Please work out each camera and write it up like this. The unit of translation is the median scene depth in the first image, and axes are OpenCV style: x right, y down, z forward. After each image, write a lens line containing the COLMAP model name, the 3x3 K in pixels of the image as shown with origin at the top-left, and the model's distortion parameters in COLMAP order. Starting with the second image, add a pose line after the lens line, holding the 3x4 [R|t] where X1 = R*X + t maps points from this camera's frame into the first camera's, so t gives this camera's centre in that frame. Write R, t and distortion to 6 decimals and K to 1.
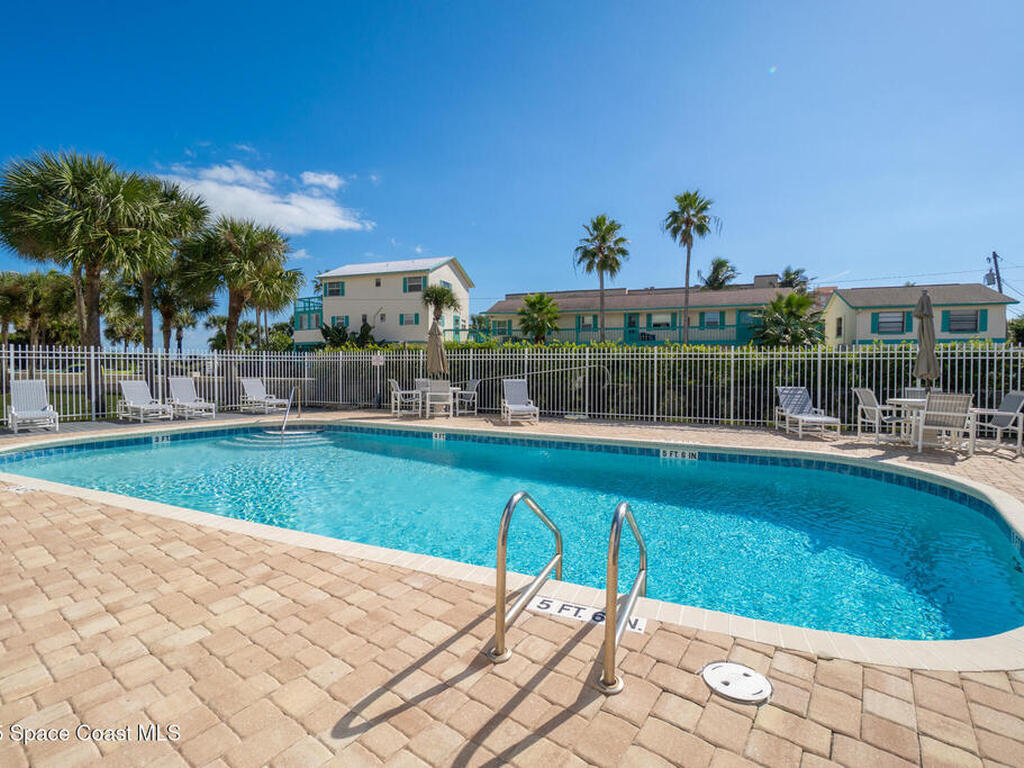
lens RADIAL K [[508.4, 0, 509.8], [0, 508.4, 380.6], [0, 0, 1]] dist [-0.003536, -0.000315]
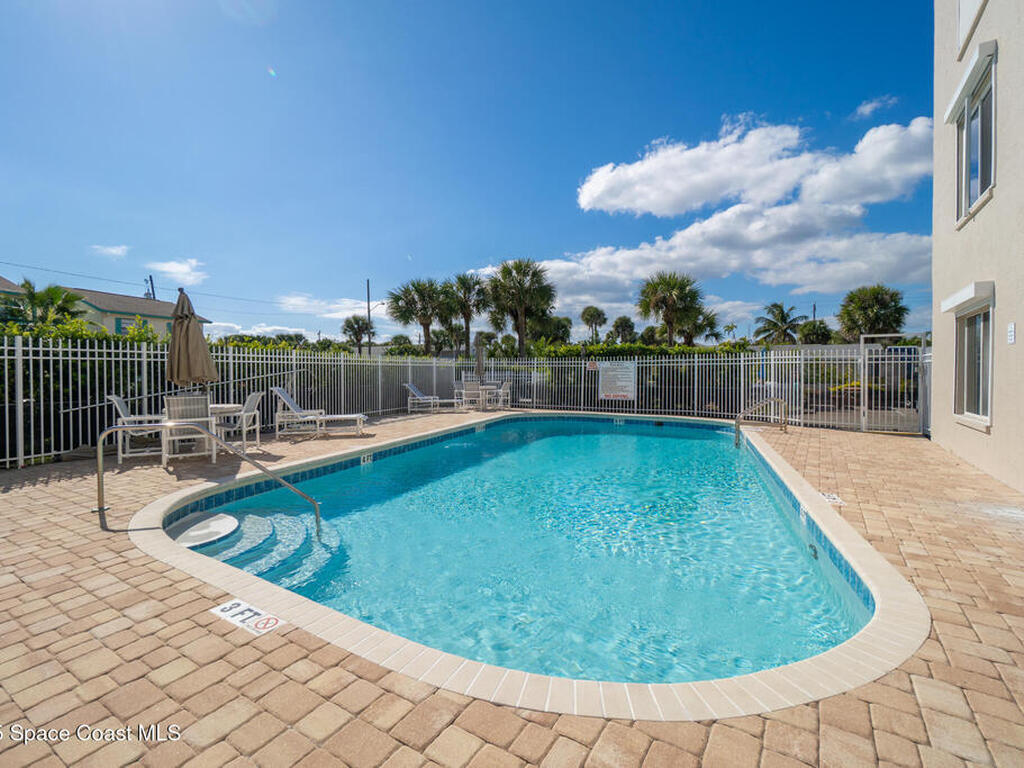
lens RADIAL K [[508.4, 0, 509.8], [0, 508.4, 380.6], [0, 0, 1]] dist [-0.003536, -0.000315]
pose [[-0.099060, -0.017649, 0.994925, -0.801743], [0.024649, 0.999492, 0.020184, -0.017101], [-0.994776, 0.026523, -0.098574, 0.673554]]
